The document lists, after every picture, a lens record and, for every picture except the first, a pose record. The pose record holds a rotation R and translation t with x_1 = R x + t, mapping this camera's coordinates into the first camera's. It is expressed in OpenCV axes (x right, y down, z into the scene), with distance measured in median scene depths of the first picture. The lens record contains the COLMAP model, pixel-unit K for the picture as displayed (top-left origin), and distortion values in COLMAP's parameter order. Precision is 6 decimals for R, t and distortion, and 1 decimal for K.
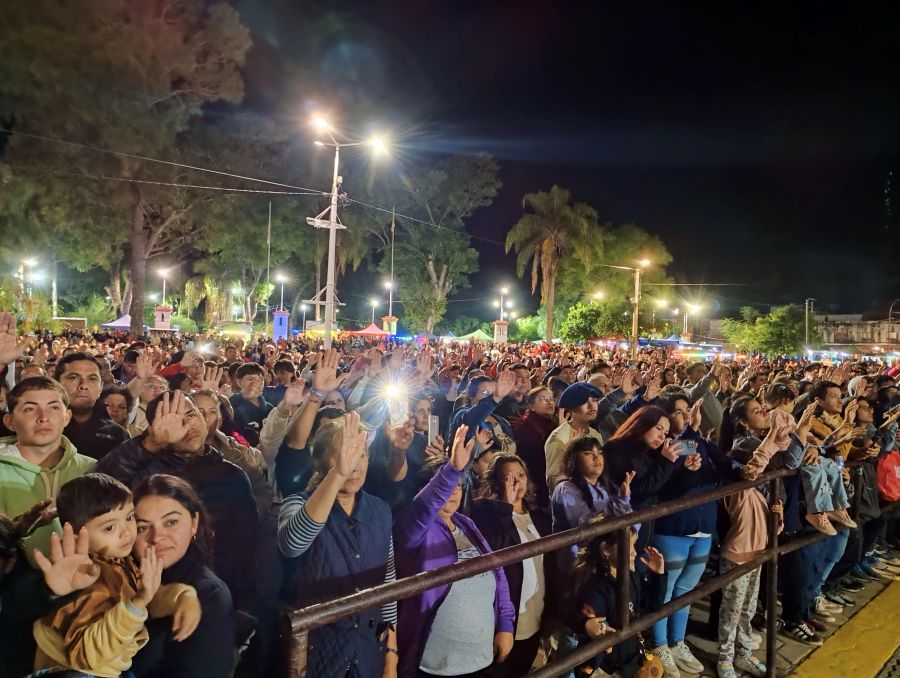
lens RADIAL K [[638.1, 0, 450.5], [0, 638.1, 339.4], [0, 0, 1]] dist [0.020824, -0.022983]
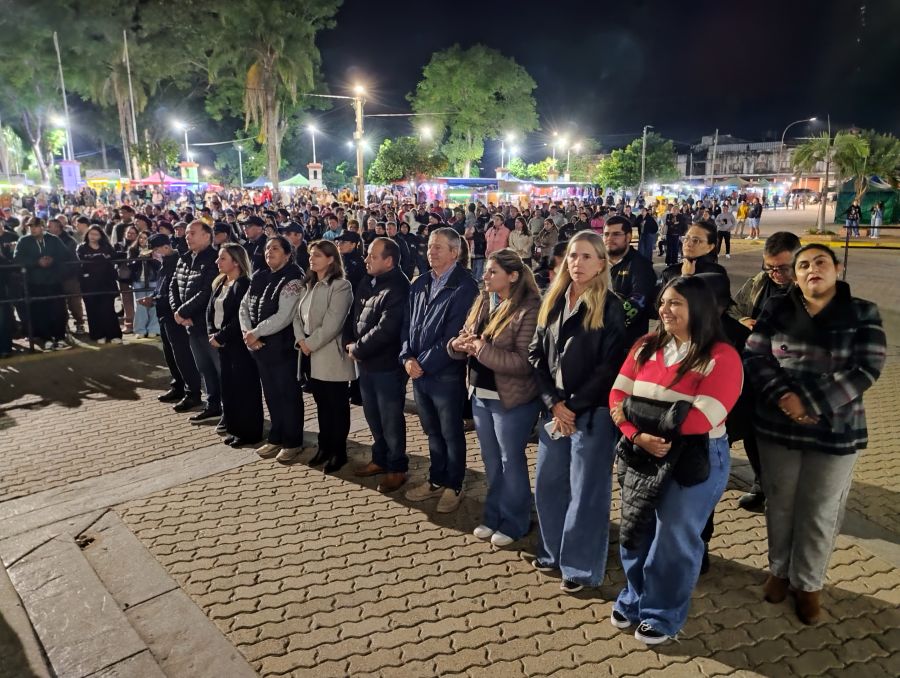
lens RADIAL K [[638.1, 0, 444.8], [0, 638.1, 340.4], [0, 0, 1]] dist [0.020824, -0.022983]
pose [[0.999230, -0.029252, -0.026161, 0.308222], [0.034608, 0.971137, 0.235996, 0.009042], [0.018502, -0.236720, 0.971402, 0.043035]]
